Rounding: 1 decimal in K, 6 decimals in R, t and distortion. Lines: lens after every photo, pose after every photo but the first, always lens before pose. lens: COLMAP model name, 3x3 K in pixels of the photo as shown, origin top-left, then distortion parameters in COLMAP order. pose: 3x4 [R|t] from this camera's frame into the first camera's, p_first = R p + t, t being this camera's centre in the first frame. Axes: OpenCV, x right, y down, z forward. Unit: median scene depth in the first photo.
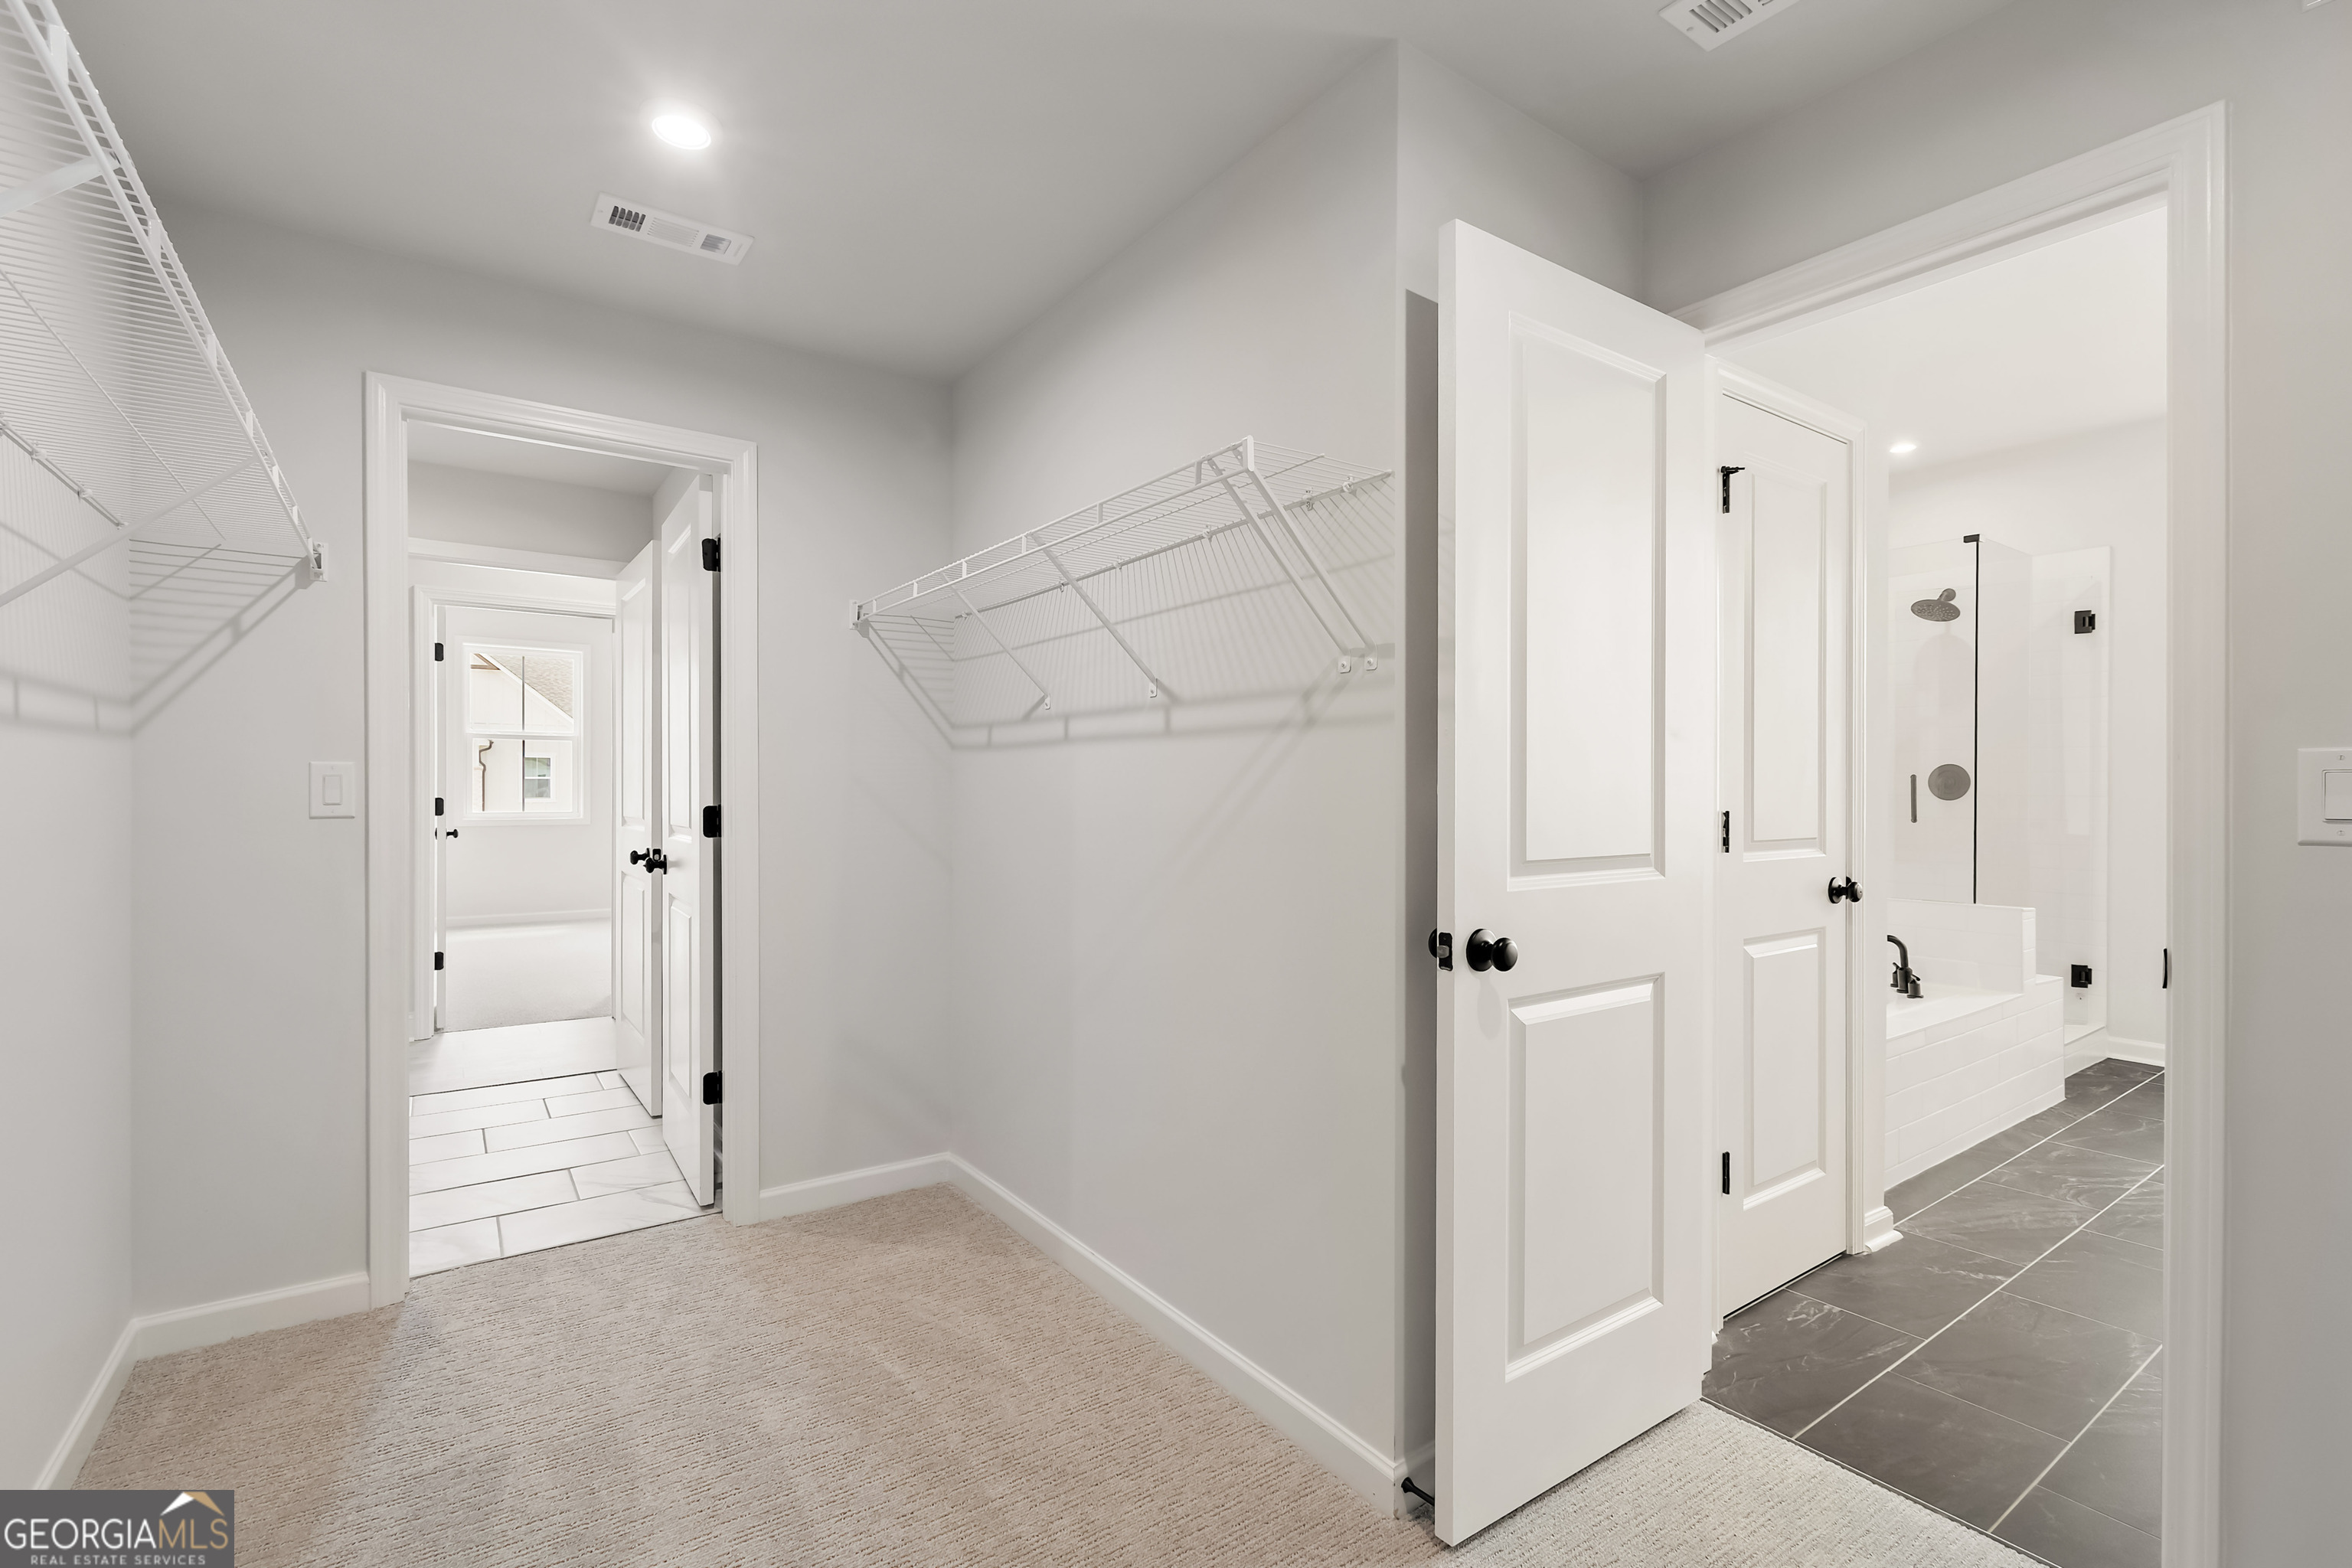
lens RADIAL K [[1064.3, 0, 1181.8], [0, 1064.3, 789.9], [0, 0, 1]] dist [0.002207, -0.000644]
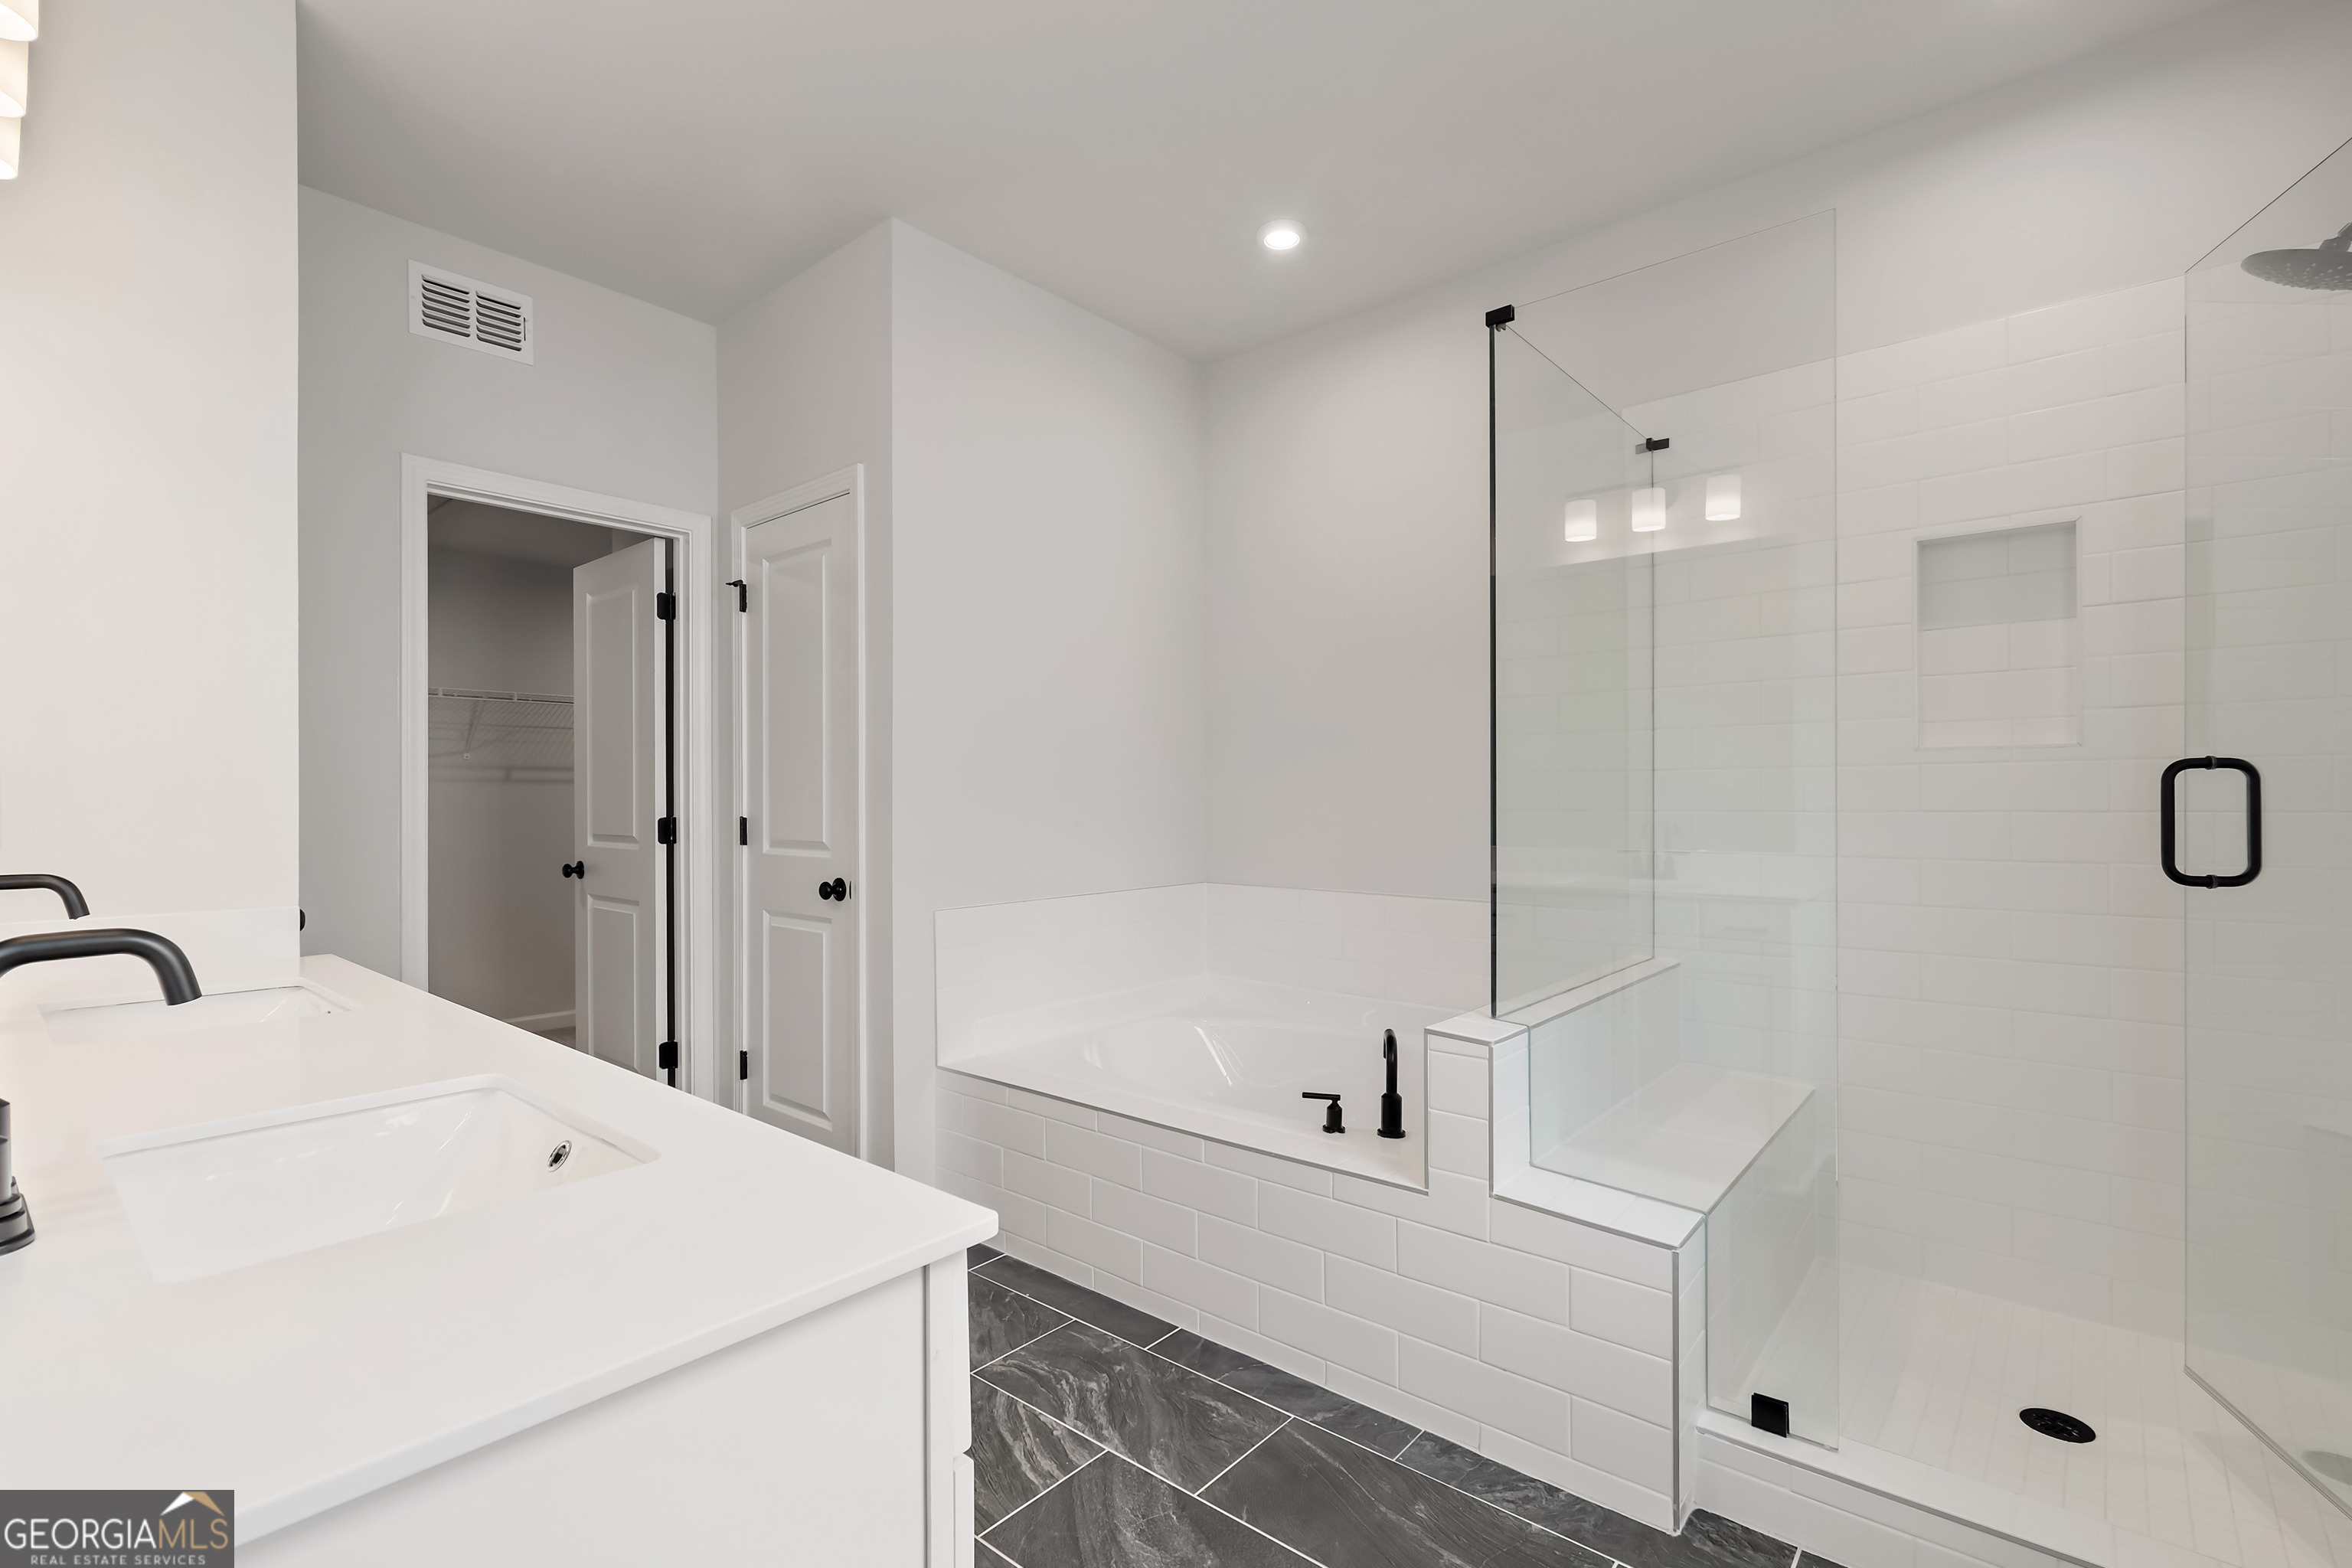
lens RADIAL K [[1064.3, 0, 1174.4], [0, 1064.3, 797.6], [0, 0, 1]] dist [0.002207, -0.000644]
pose [[0.228431, -0.005833, -0.973543, 1.483055], [0.006914, 0.999967, -0.004369, 0.003307], [0.973535, -0.005733, 0.228464, 0.894086]]
